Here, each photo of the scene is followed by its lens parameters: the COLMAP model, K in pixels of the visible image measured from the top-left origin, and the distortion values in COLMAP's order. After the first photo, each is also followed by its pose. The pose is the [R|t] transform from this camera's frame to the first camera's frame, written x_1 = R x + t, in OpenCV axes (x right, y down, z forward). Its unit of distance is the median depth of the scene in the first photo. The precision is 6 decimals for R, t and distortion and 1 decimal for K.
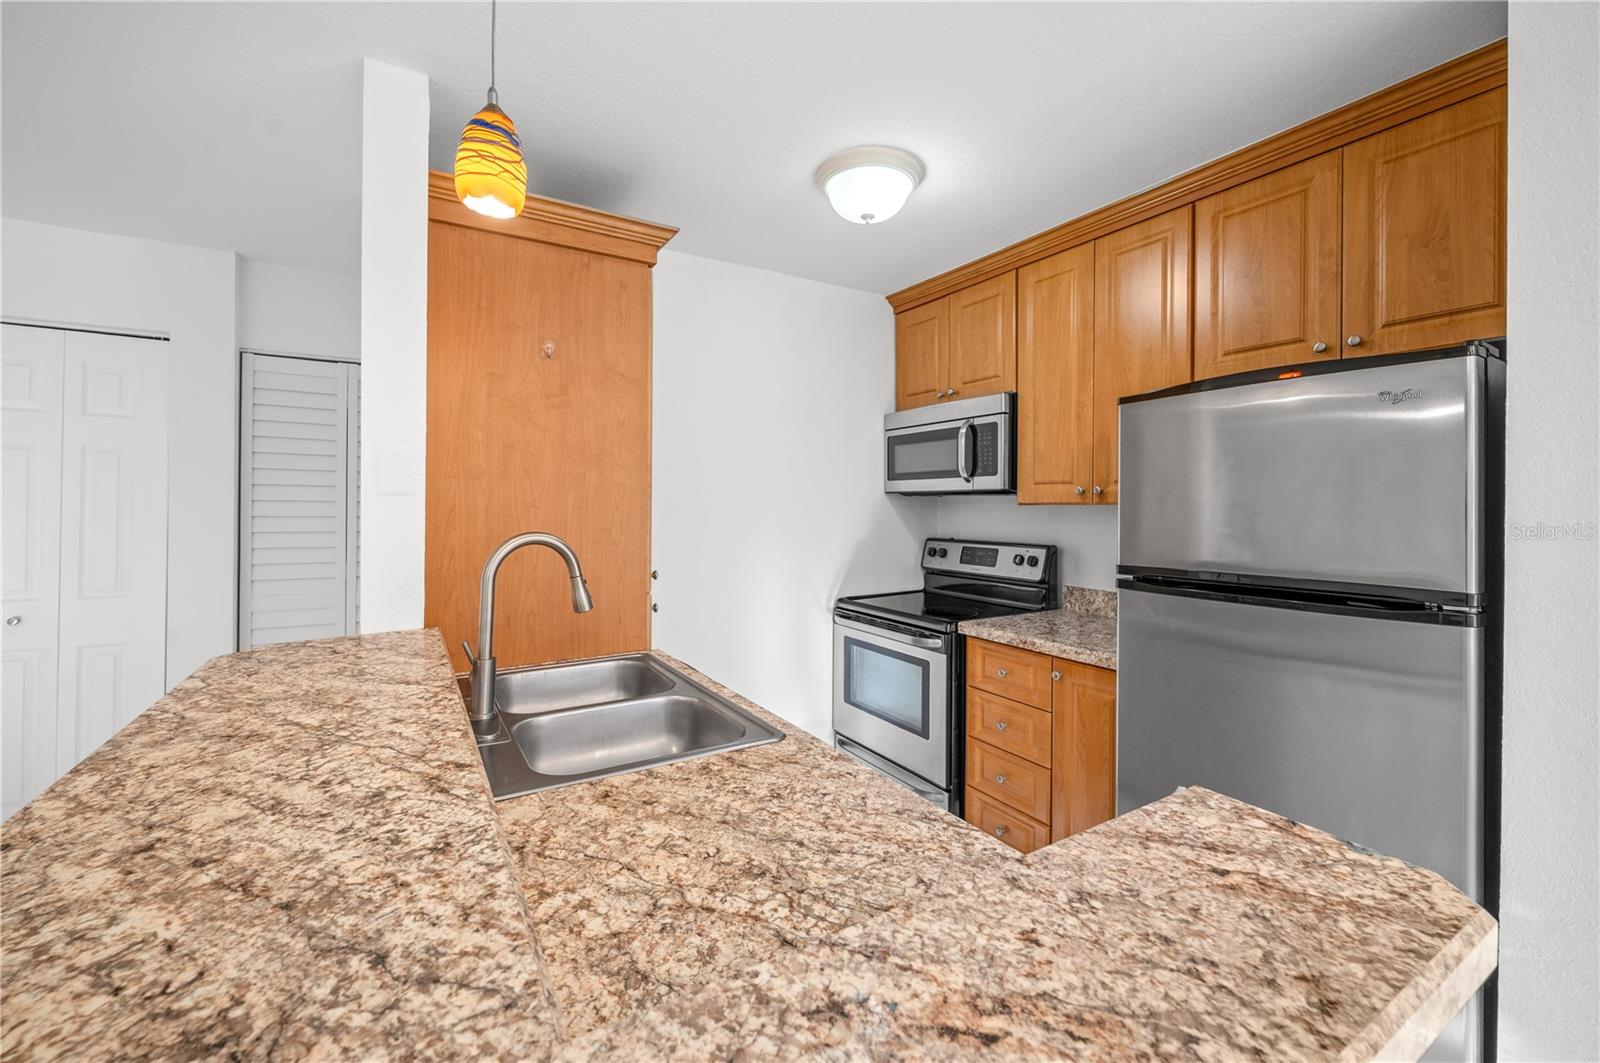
lens RADIAL K [[643.4, 0, 800.2], [0, 643.4, 502.4], [0, 0, 1]] dist [-0.002225, 0.000719]
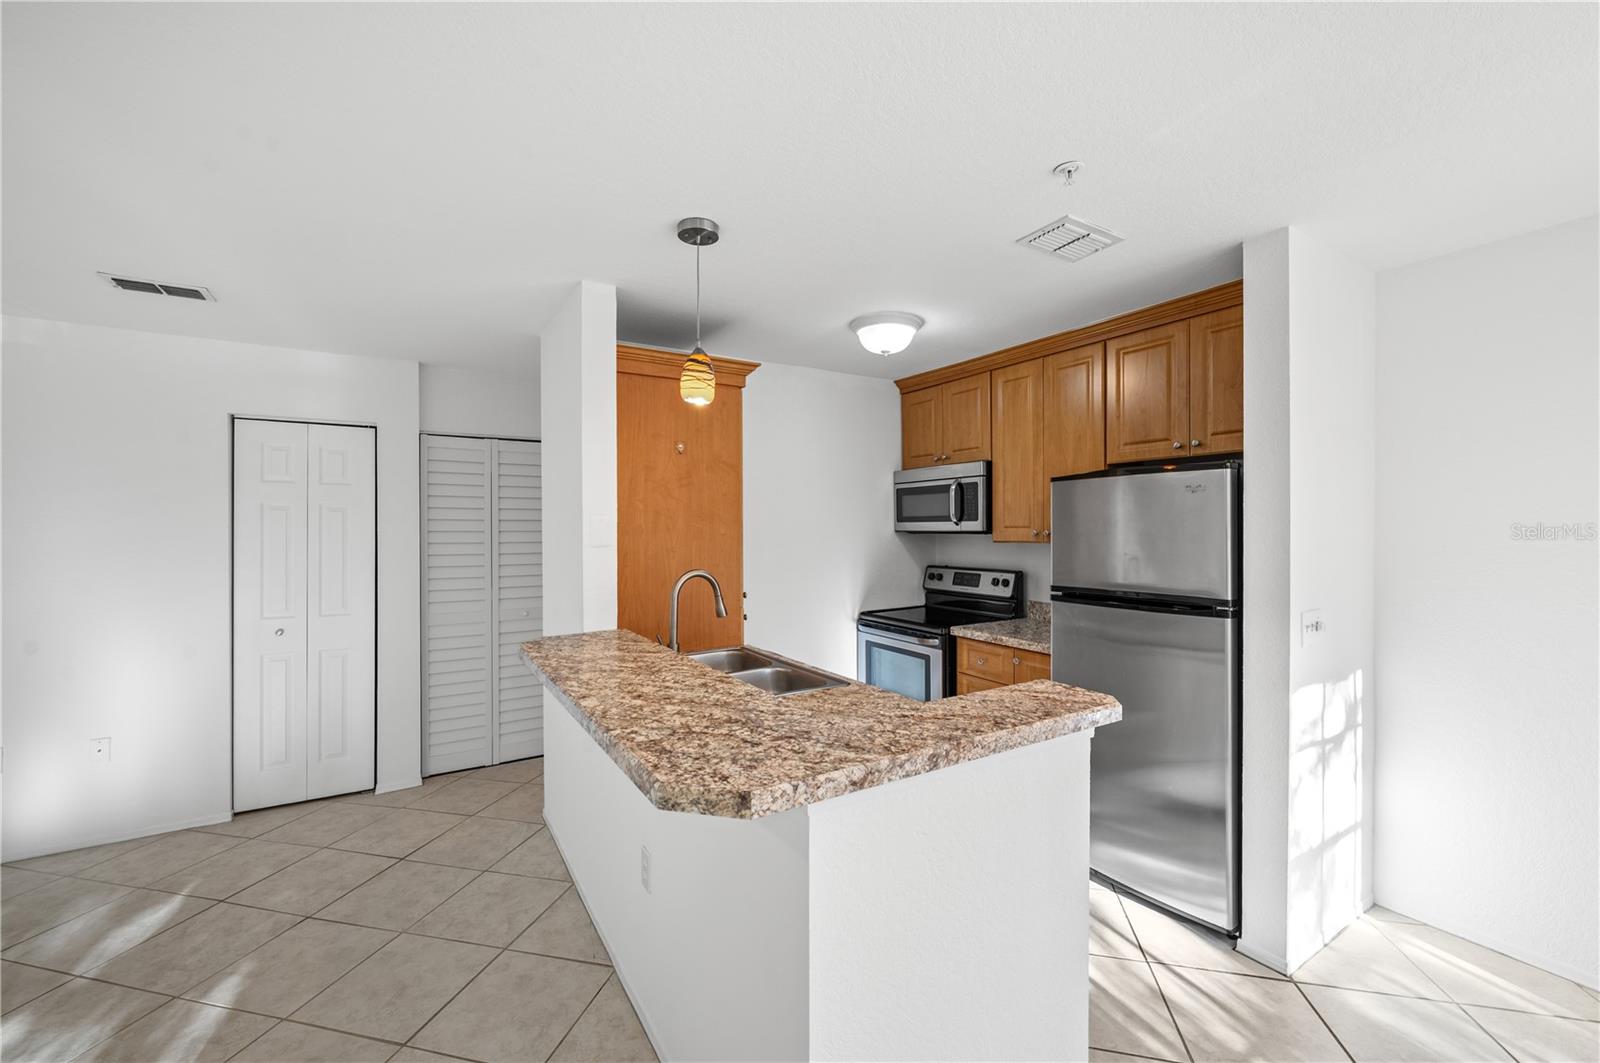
lens RADIAL K [[643.4, 0, 801.8], [0, 643.4, 523.9], [0, 0, 1]] dist [-0.002225, 0.000719]
pose [[0.999949, -0.009106, 0.004428, -0.100685], [0.009108, 0.999958, -0.000386, -0.050341], [-0.004424, 0.000426, 0.999990, -0.490989]]
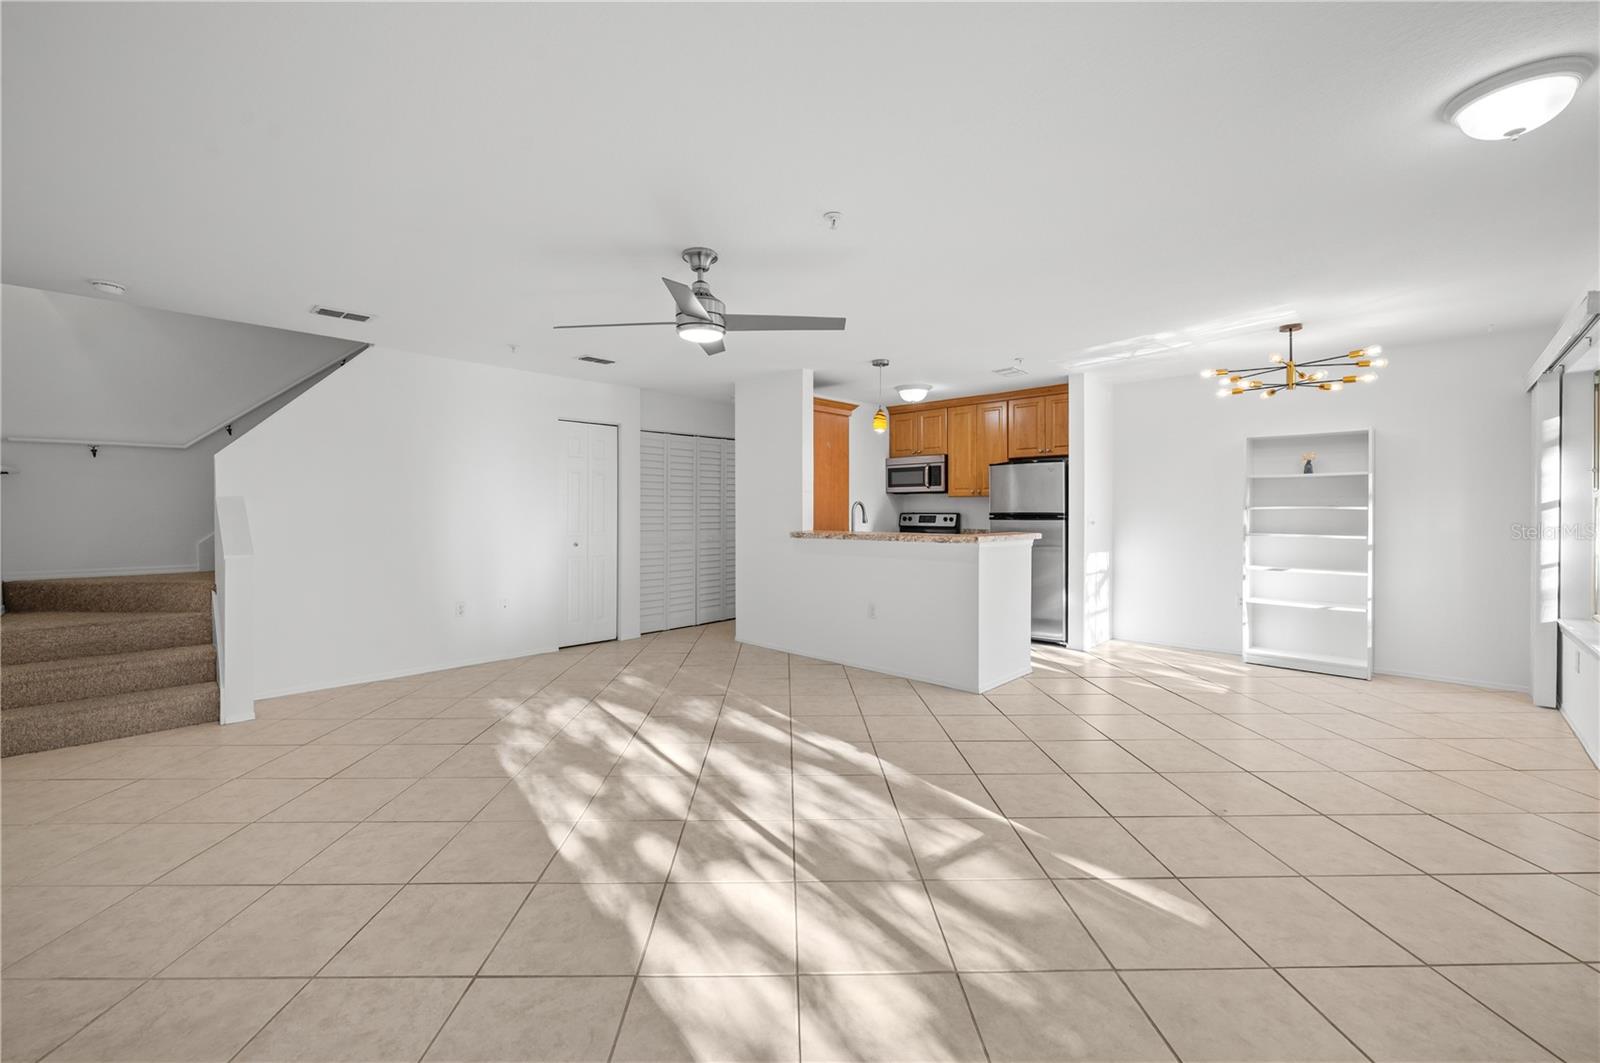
lens RADIAL K [[643.4, 0, 801.3], [0, 643.4, 503.5], [0, 0, 1]] dist [-0.002225, 0.000719]
pose [[0.967892, -0.004377, 0.251327, -1.190831], [0.005312, 0.999981, -0.003041, 0.046141], [-0.251309, 0.004279, 0.967897, -1.838902]]
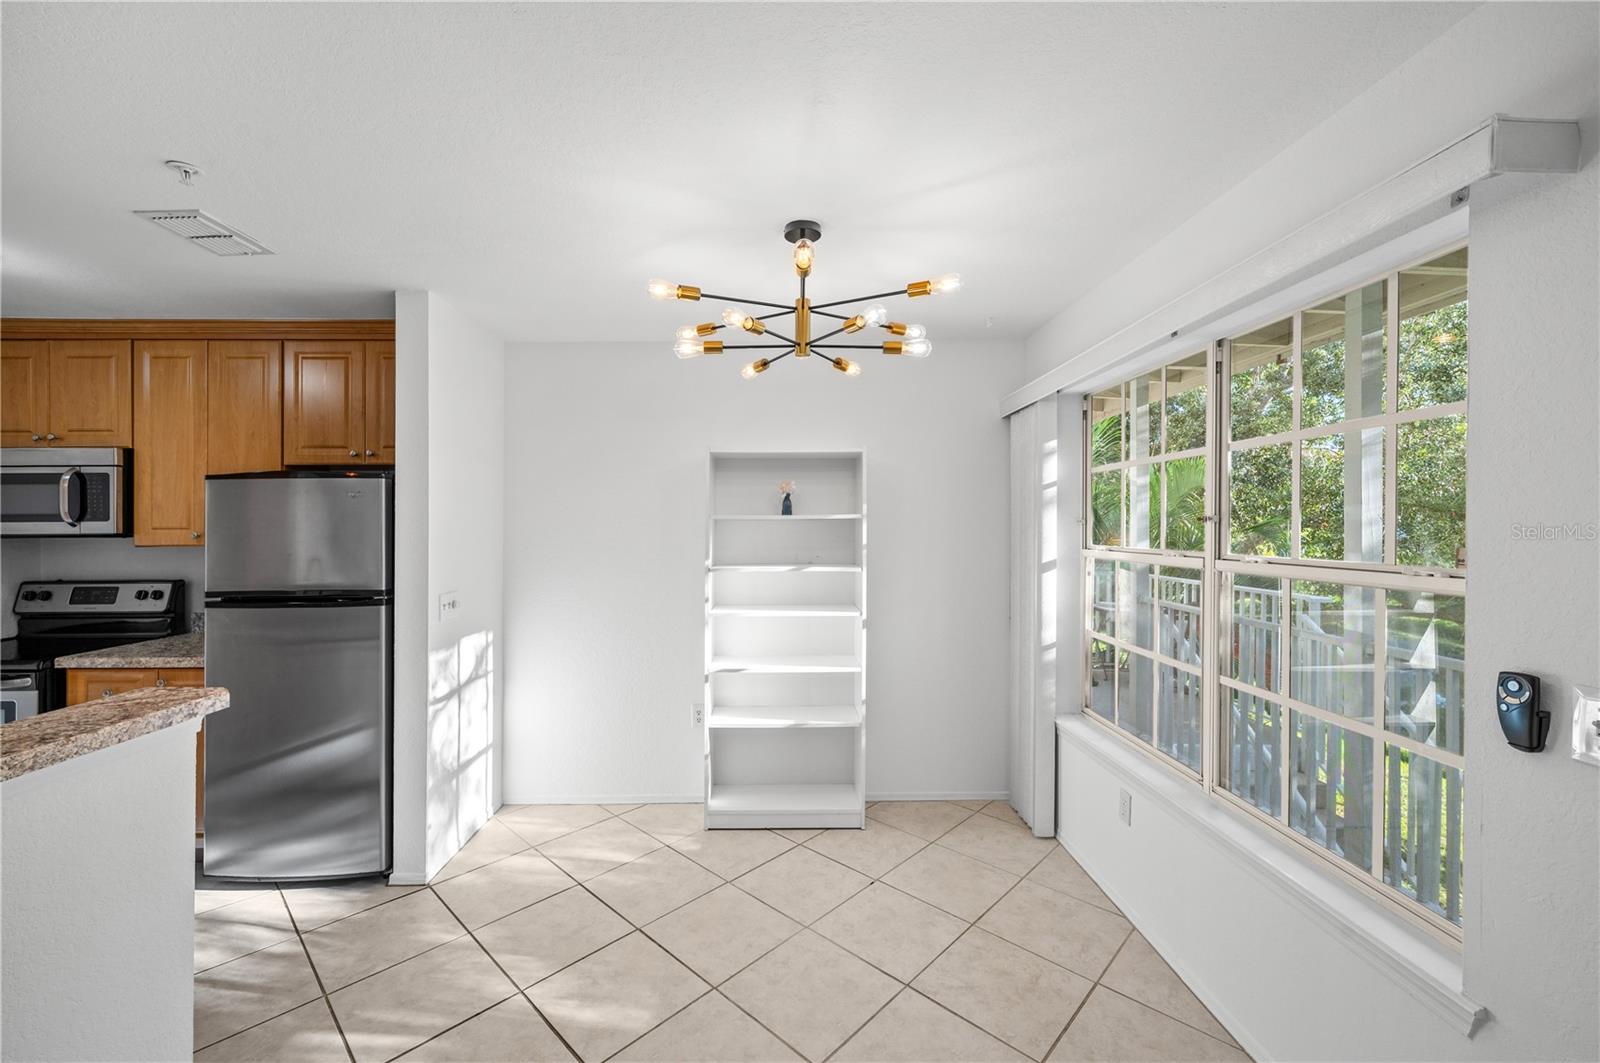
lens RADIAL K [[643.4, 0, 784.6], [0, 643.4, 521.9], [0, 0, 1]] dist [-0.002225, 0.000719]
pose [[0.513809, -0.003819, 0.857896, -0.061368], [0.003925, 0.999990, 0.002101, -0.050568], [-0.857895, 0.002288, 0.513819, -0.752921]]
